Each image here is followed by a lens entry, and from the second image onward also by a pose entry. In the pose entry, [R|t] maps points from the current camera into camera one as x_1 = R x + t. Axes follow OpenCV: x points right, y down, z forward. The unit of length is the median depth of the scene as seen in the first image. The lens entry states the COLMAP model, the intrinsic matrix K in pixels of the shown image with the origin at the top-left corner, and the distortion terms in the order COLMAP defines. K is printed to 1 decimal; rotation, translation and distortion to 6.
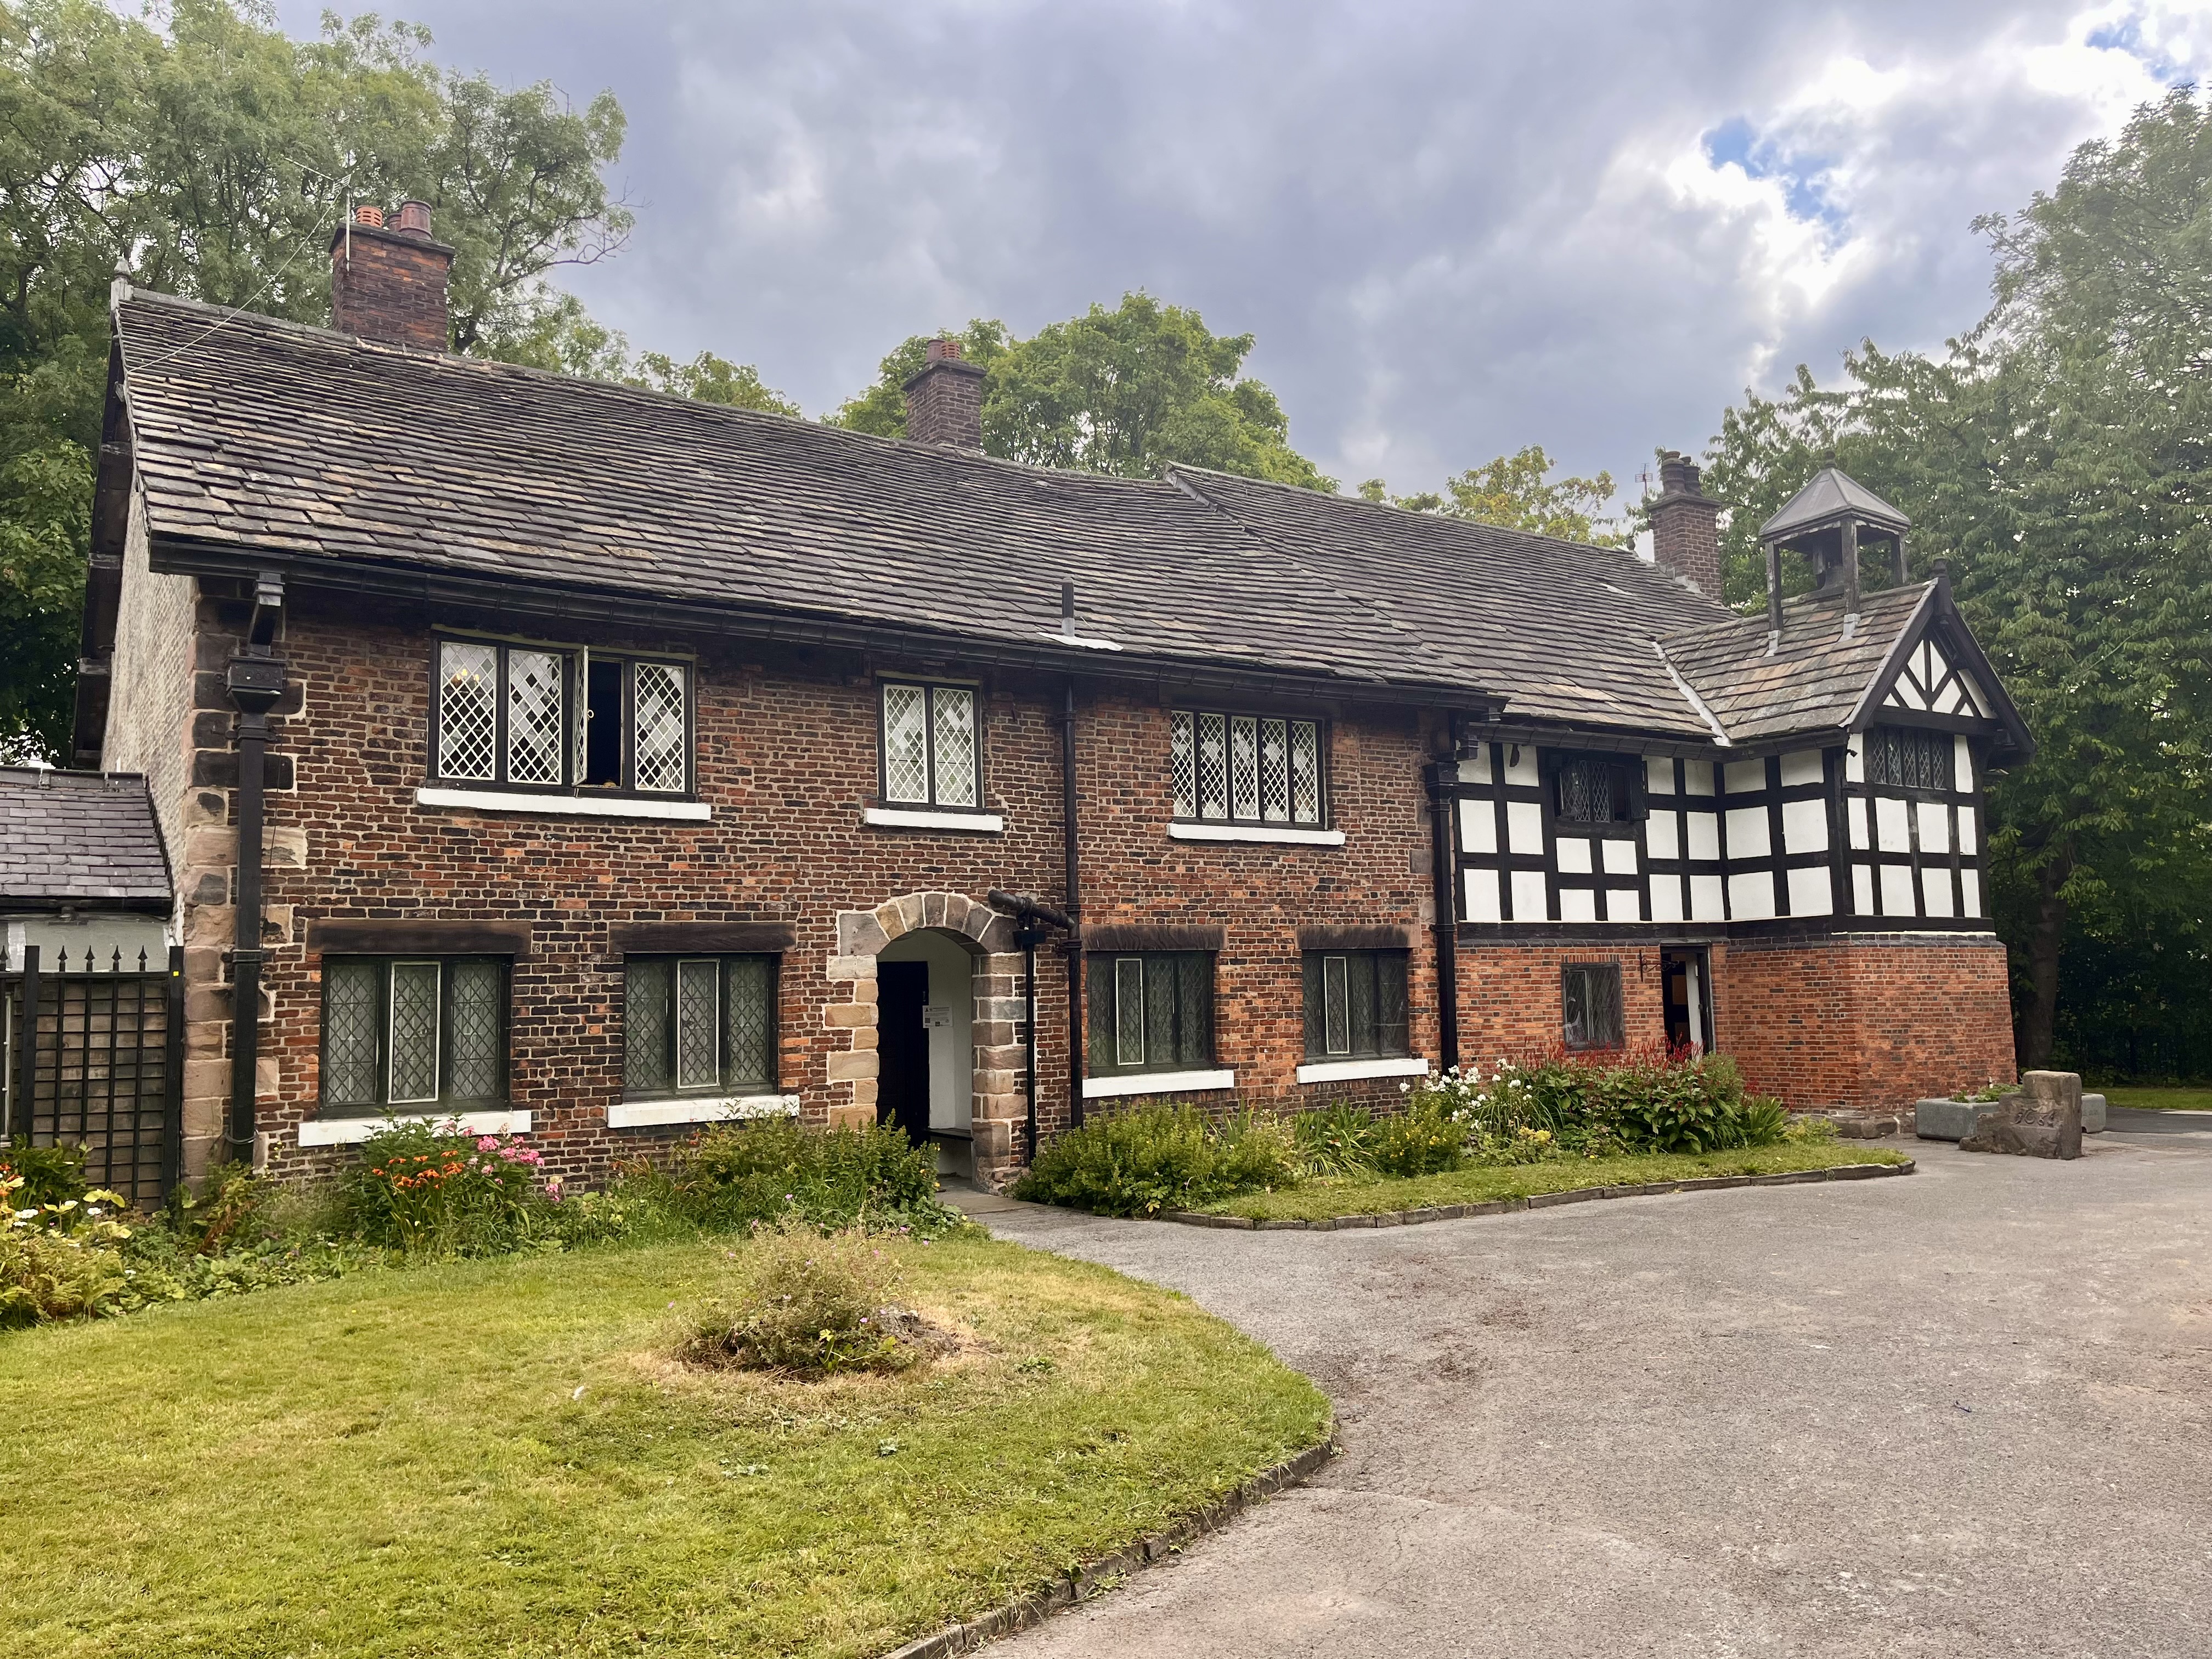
lens RADIAL K [[1722.1, 0, 1152.4], [0, 1722.1, 825.3], [0, 0, 1]] dist [0.108304, -0.165466]
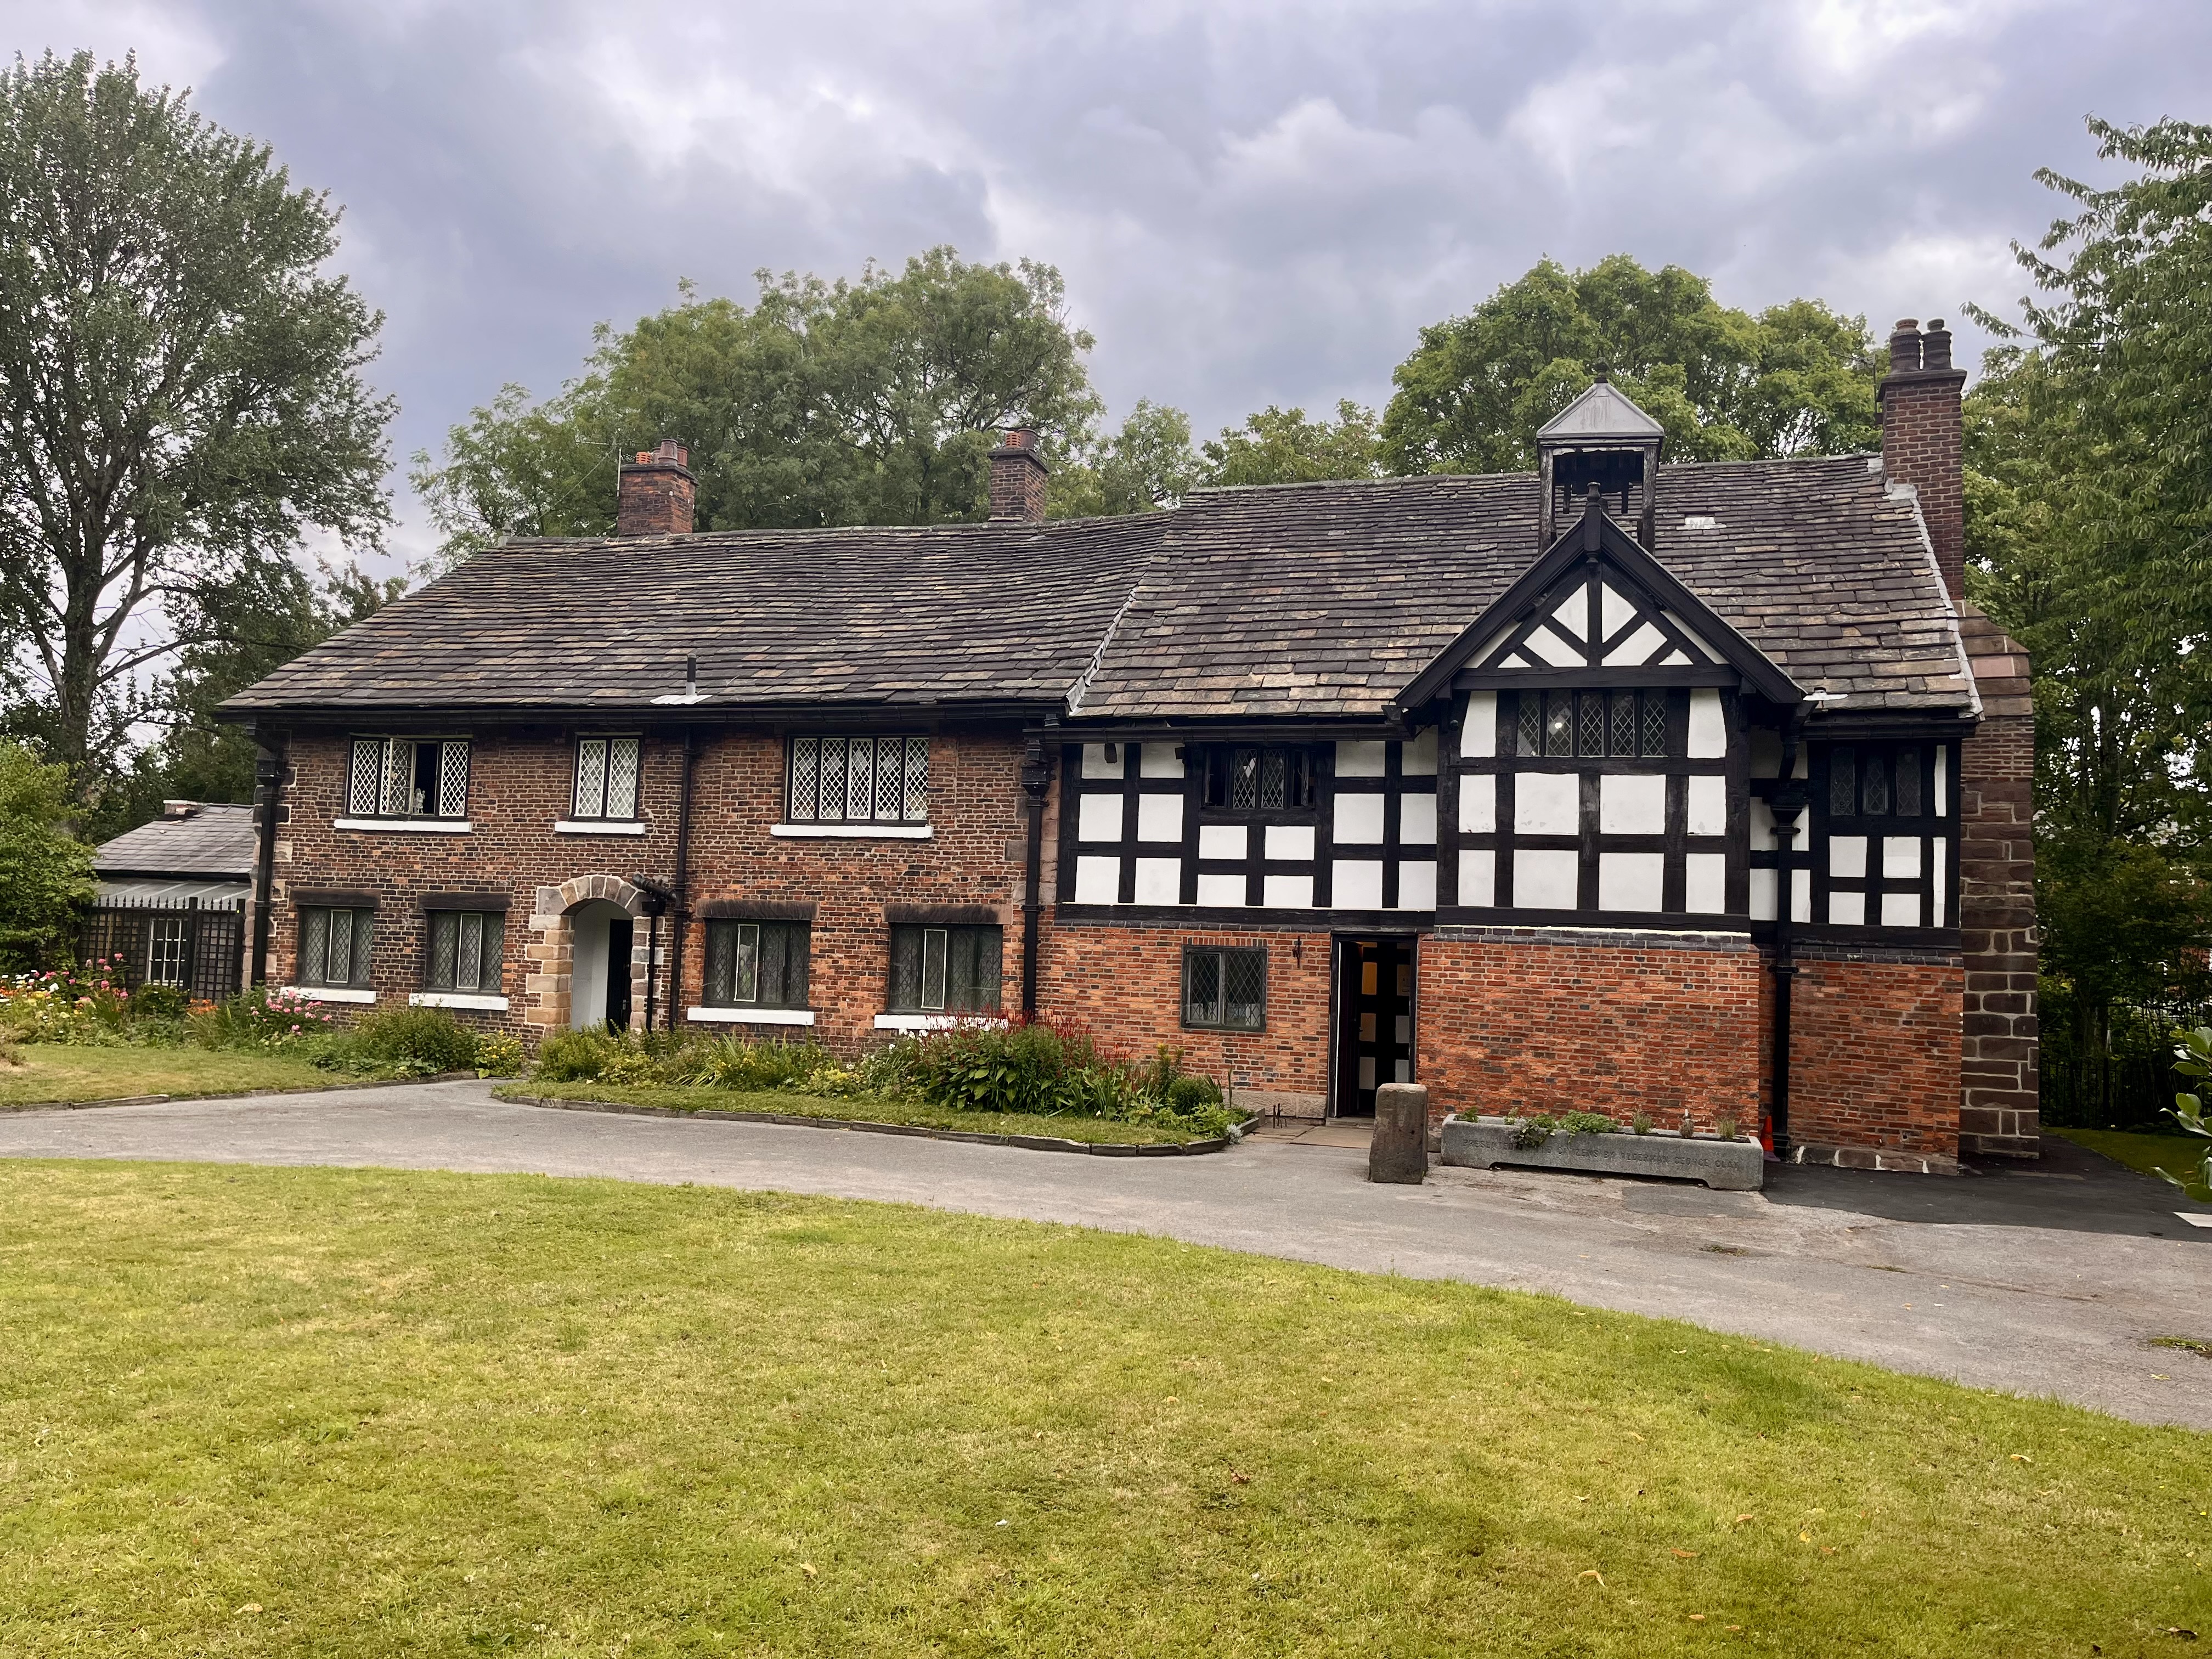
lens RADIAL K [[1722.1, 0, 1152.4], [0, 1722.1, 825.3], [0, 0, 1]] dist [0.108304, -0.165466]
pose [[0.606560, -0.012607, -0.794937, 1.181007], [0.029515, 0.999542, 0.006670, -0.000966], [0.794489, -0.027508, 0.606655, 0.388433]]
